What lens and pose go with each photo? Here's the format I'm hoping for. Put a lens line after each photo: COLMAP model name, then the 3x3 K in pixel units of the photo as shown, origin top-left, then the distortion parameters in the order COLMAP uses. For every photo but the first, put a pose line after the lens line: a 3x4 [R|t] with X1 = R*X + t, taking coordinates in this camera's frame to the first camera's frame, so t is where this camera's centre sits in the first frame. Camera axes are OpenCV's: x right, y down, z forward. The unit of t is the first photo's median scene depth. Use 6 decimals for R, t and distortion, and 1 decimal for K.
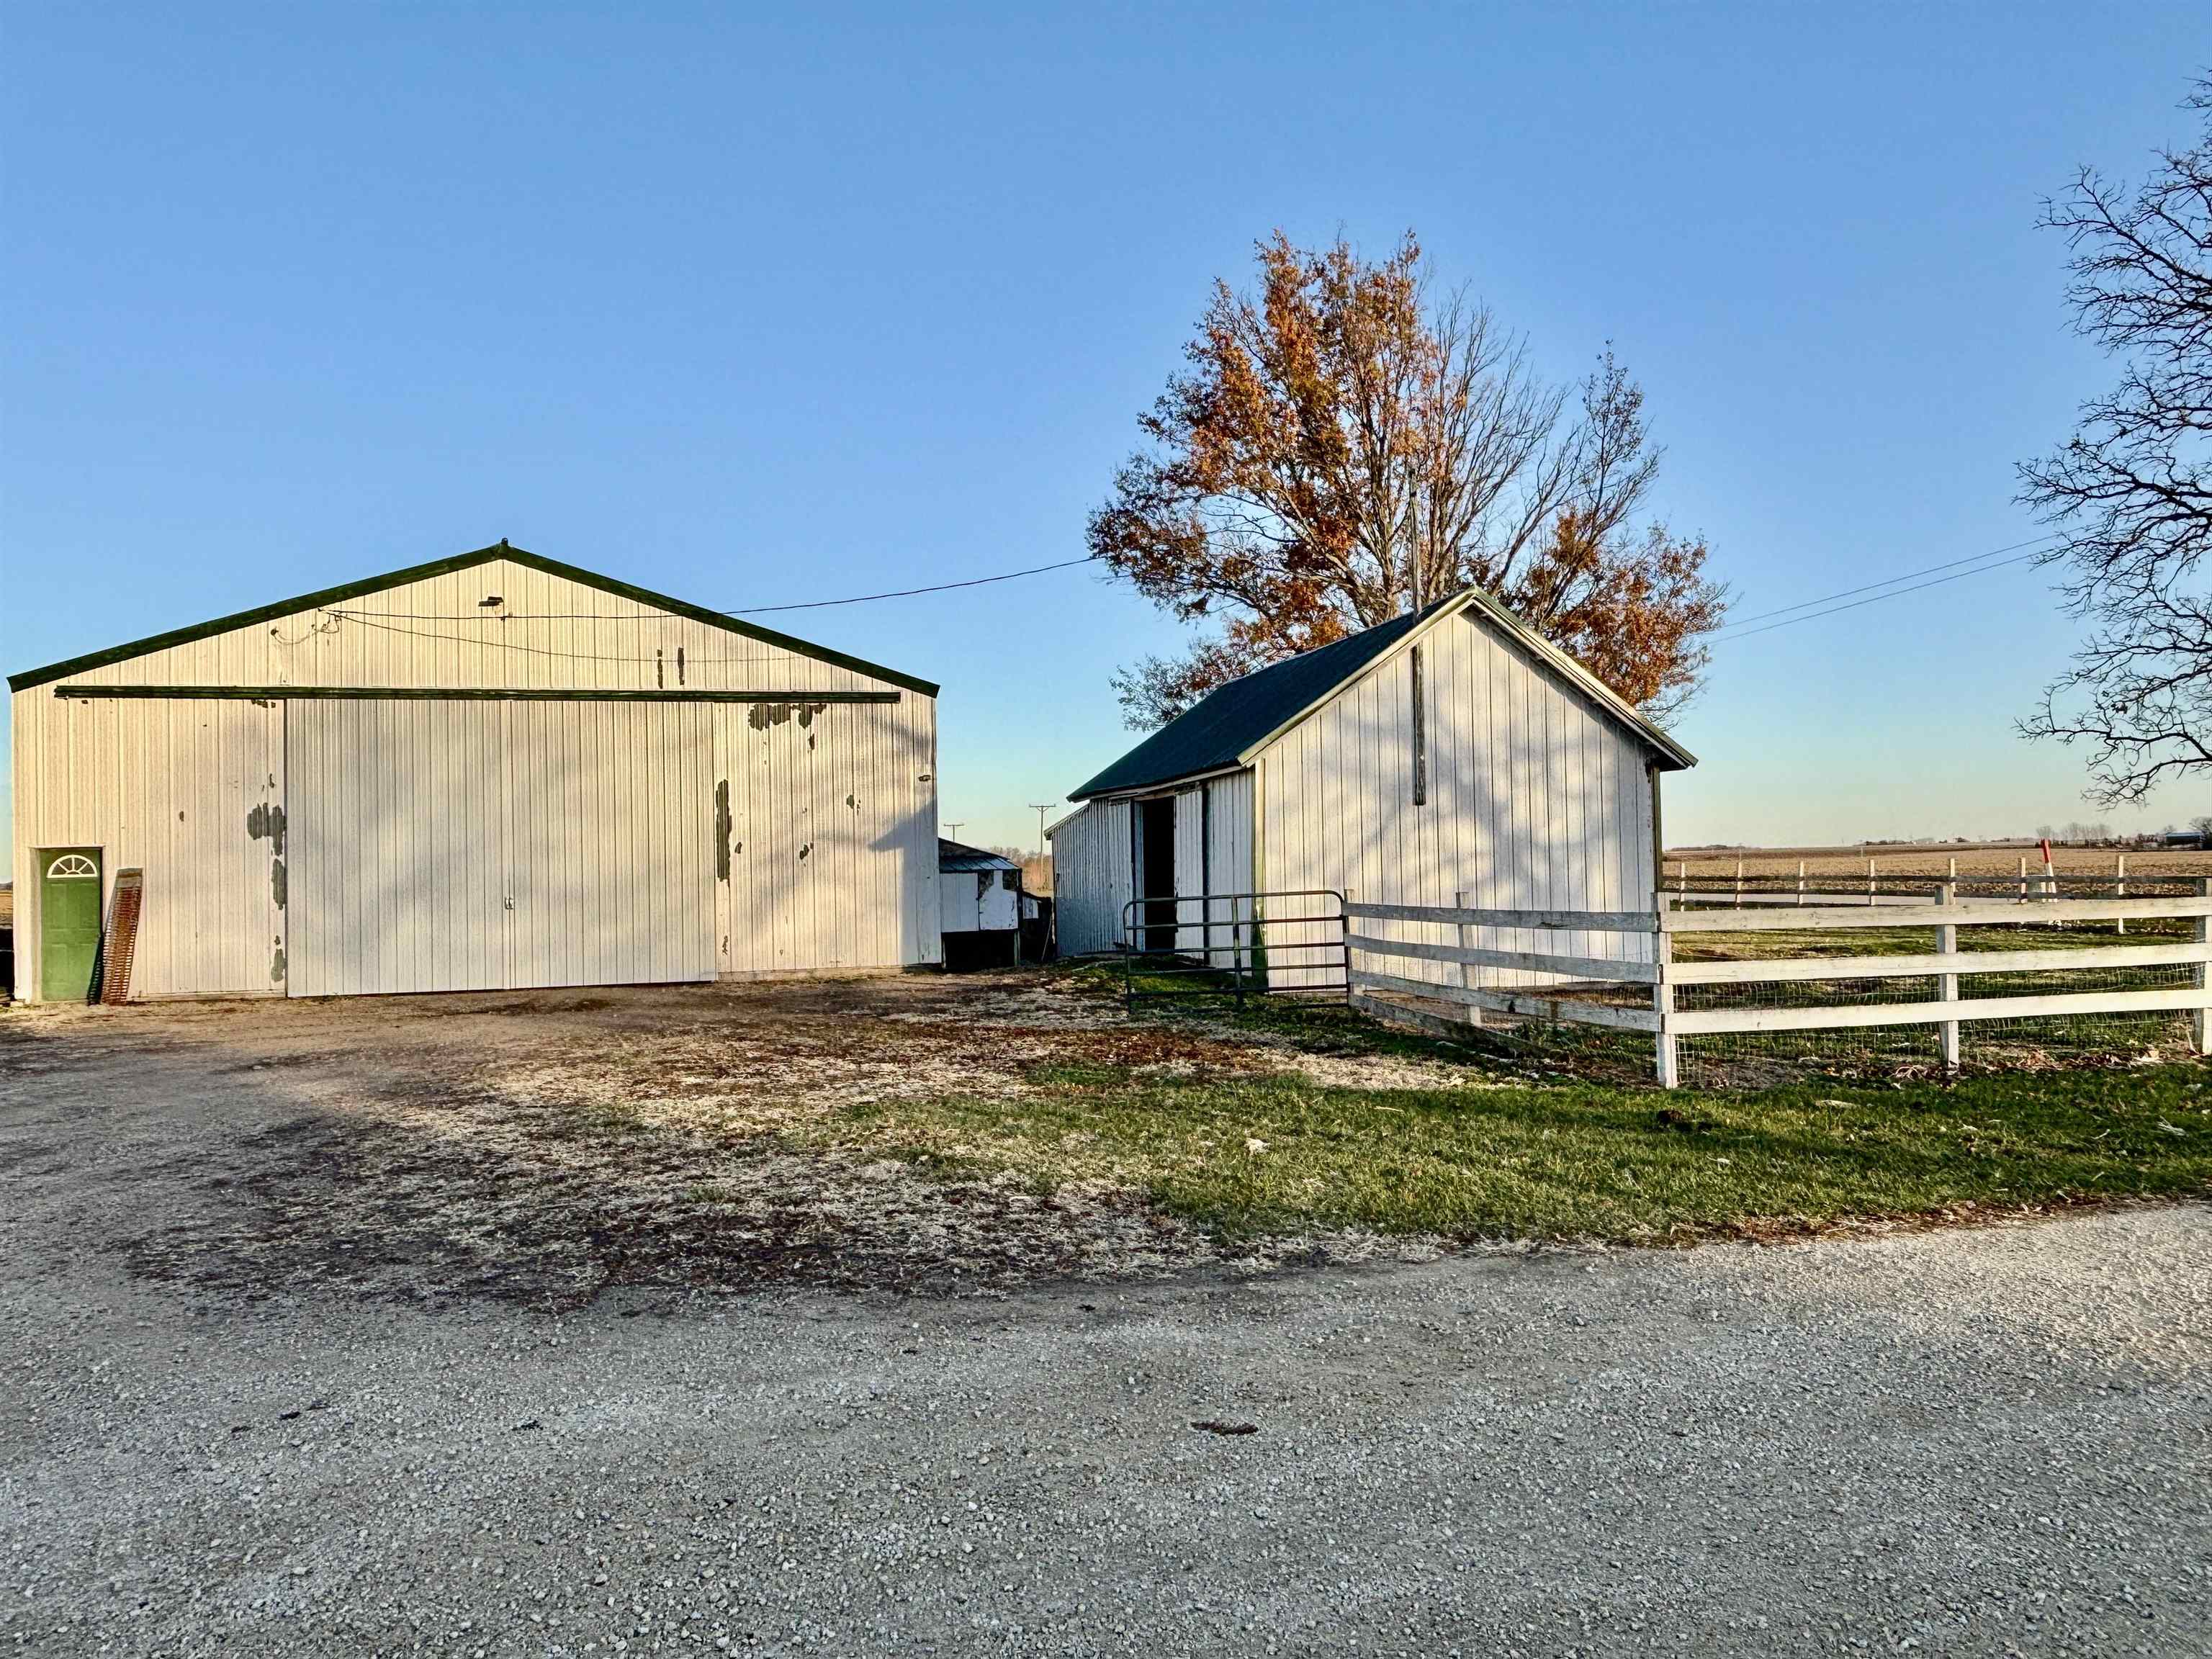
lens RADIAL K [[1513.5, 0, 1106.0], [0, 1513.5, 829.5], [0, 0, 1]] dist [0.037908, -0.002455]
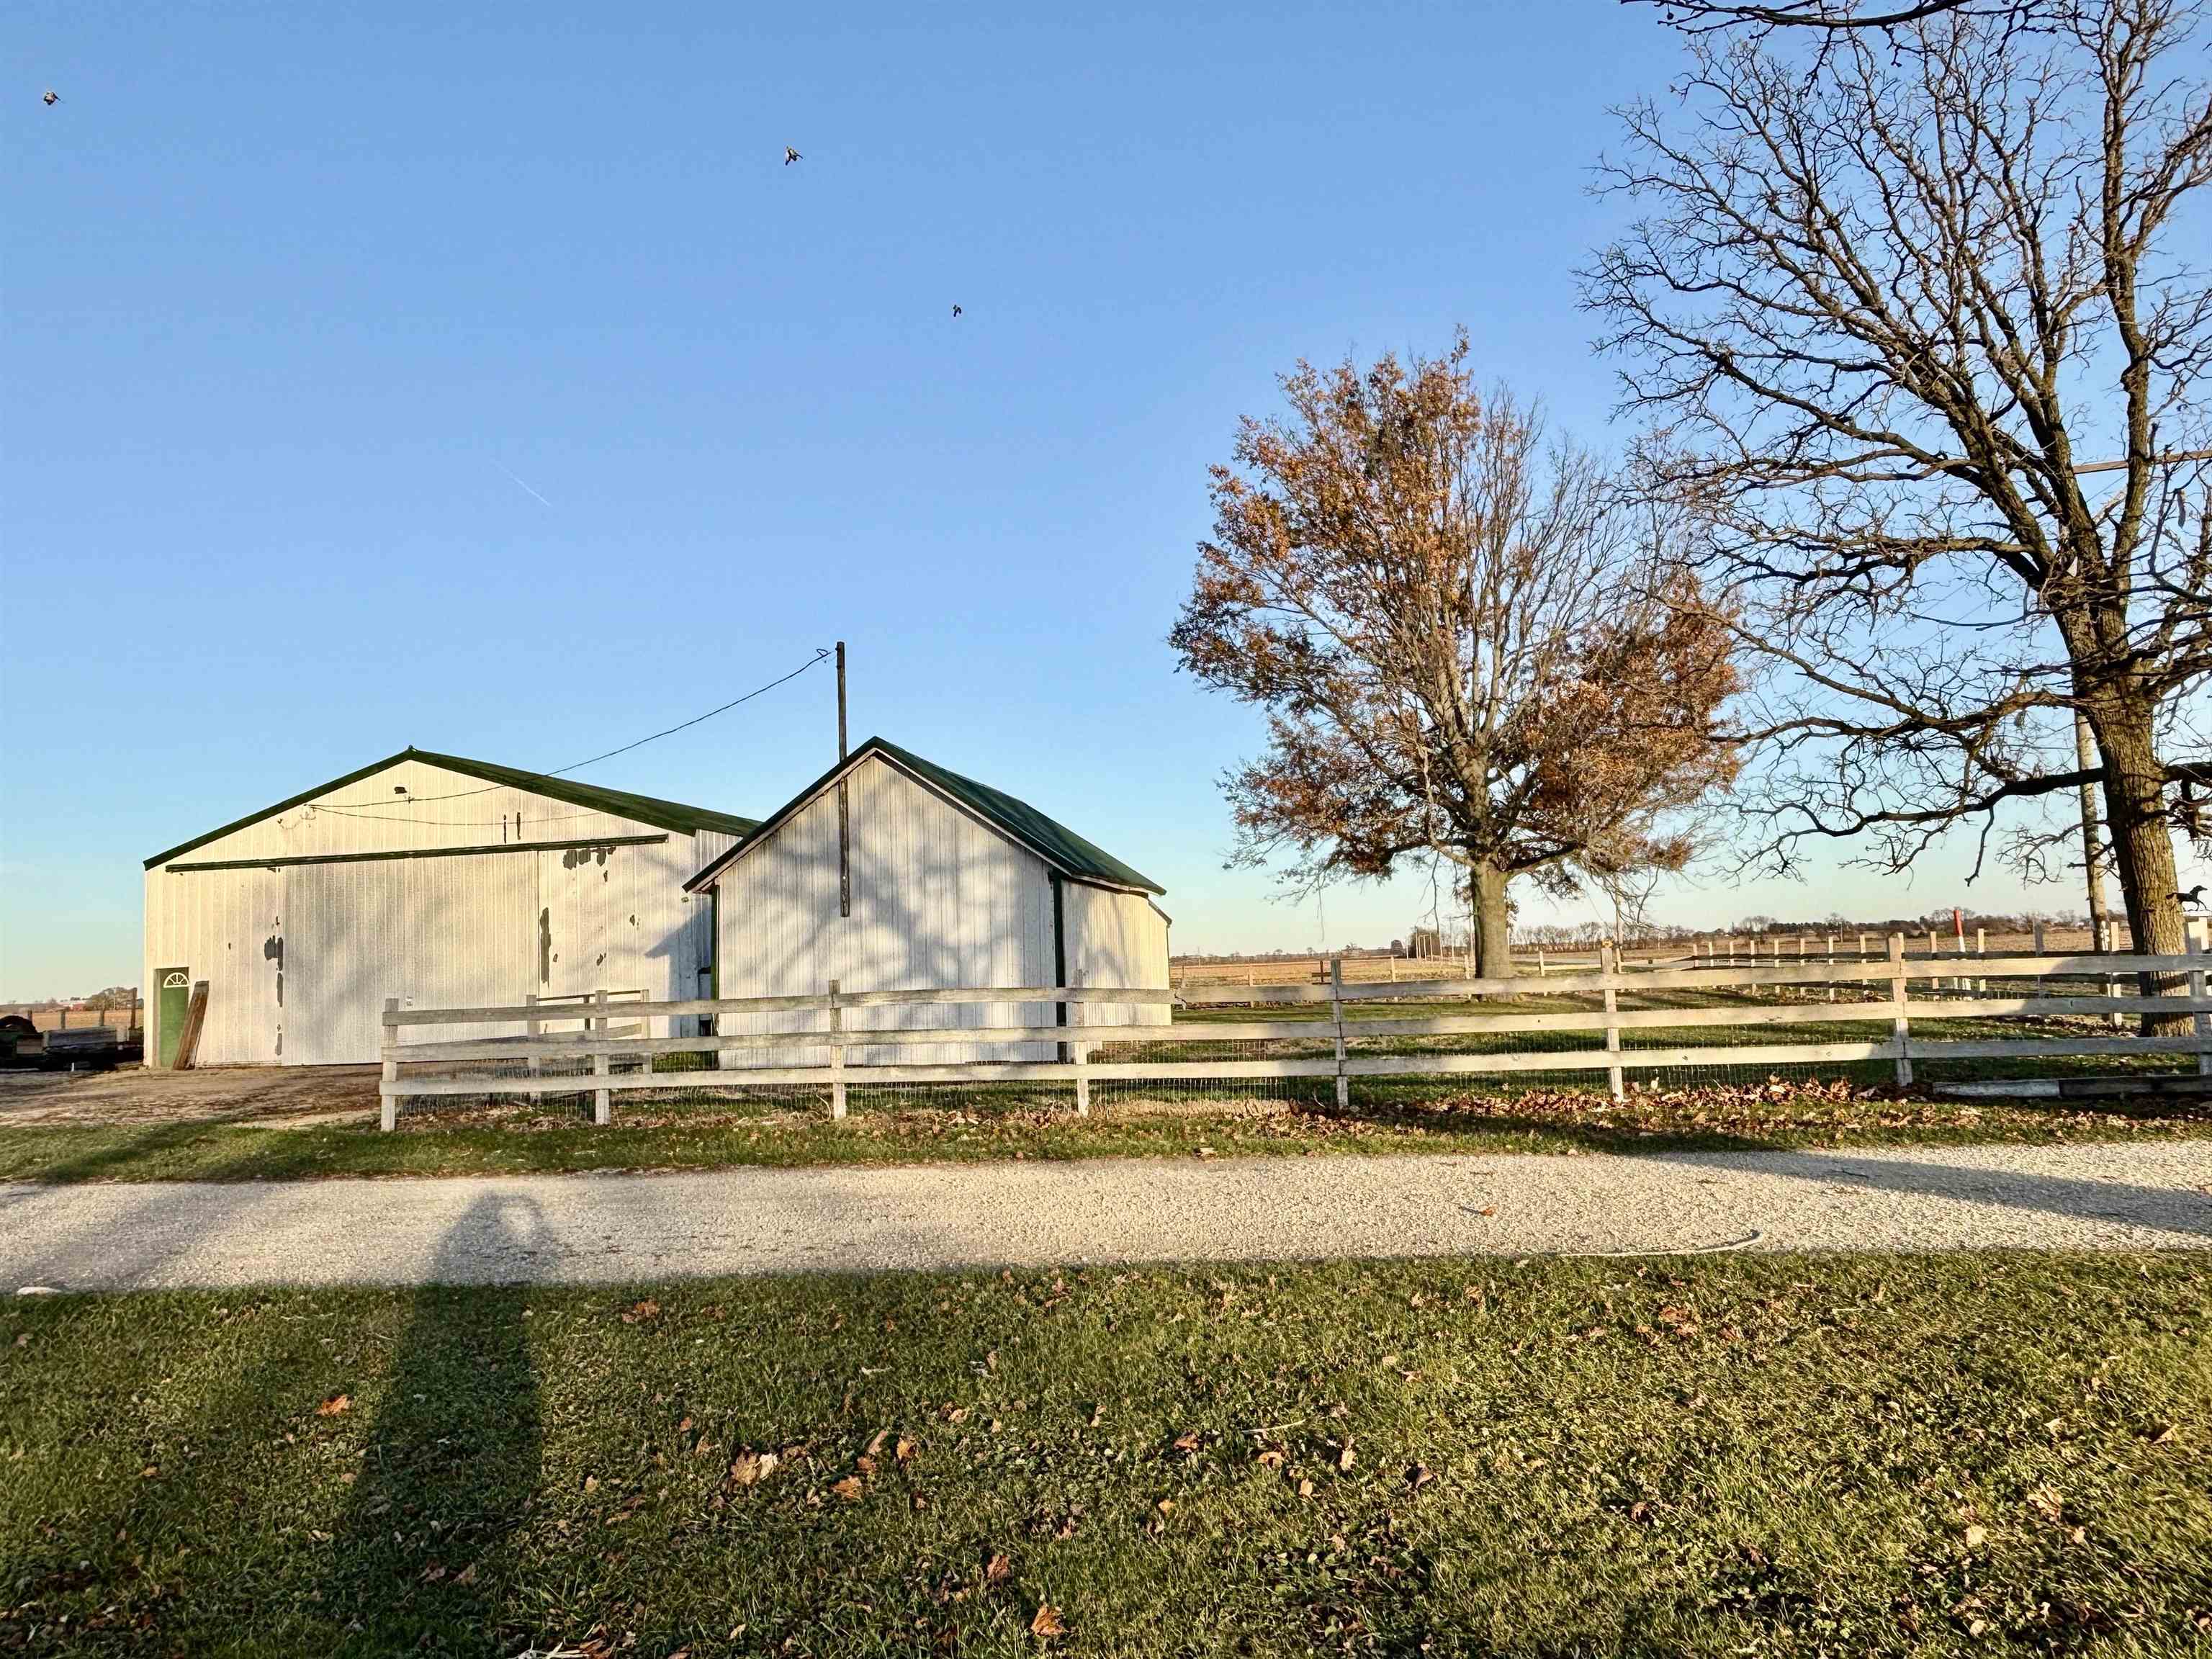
lens RADIAL K [[1513.5, 0, 1106.0], [0, 1513.5, 829.5], [0, 0, 1]] dist [0.037908, -0.002455]
pose [[0.914229, -0.052454, -0.401788, 0.782852], [0.032063, 0.997841, -0.057315, -0.008603], [0.403927, 0.039516, 0.913937, -0.044215]]
